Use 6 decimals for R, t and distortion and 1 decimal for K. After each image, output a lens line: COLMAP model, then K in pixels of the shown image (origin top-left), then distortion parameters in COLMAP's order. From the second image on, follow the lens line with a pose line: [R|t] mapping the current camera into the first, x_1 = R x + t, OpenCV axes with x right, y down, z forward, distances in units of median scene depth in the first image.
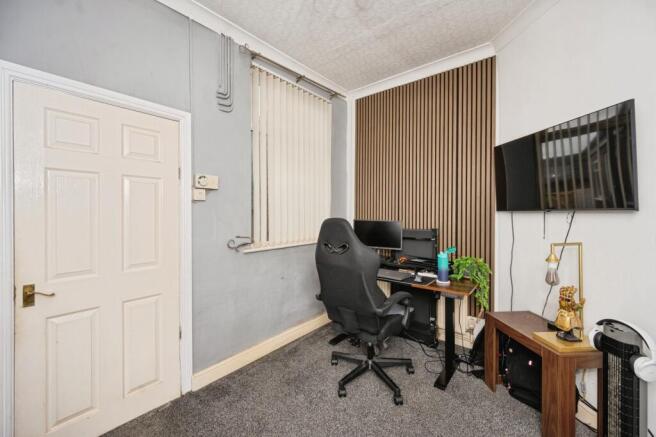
lens RADIAL K [[262.6, 0, 328.3], [0, 262.6, 214.6], [0, 0, 1]] dist [-0.000587, -0.000087]
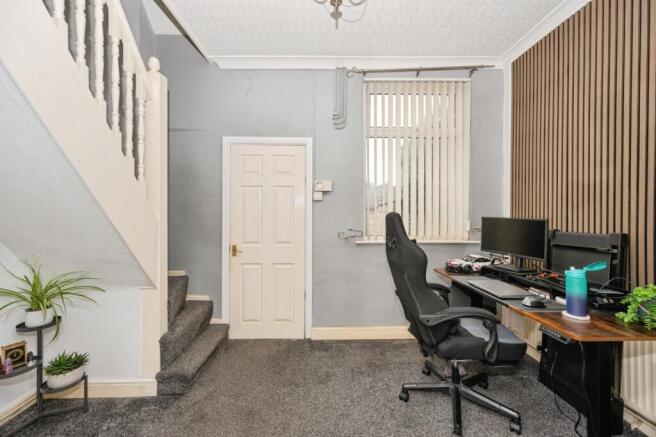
lens RADIAL K [[262.6, 0, 327.0], [0, 262.6, 217.0], [0, 0, 1]] dist [-0.000587, -0.000087]
pose [[0.653253, 0.007467, -0.757102, 0.521404], [-0.010779, 0.999942, 0.000562, 0.028712], [0.757063, 0.007794, 0.653296, 0.144377]]
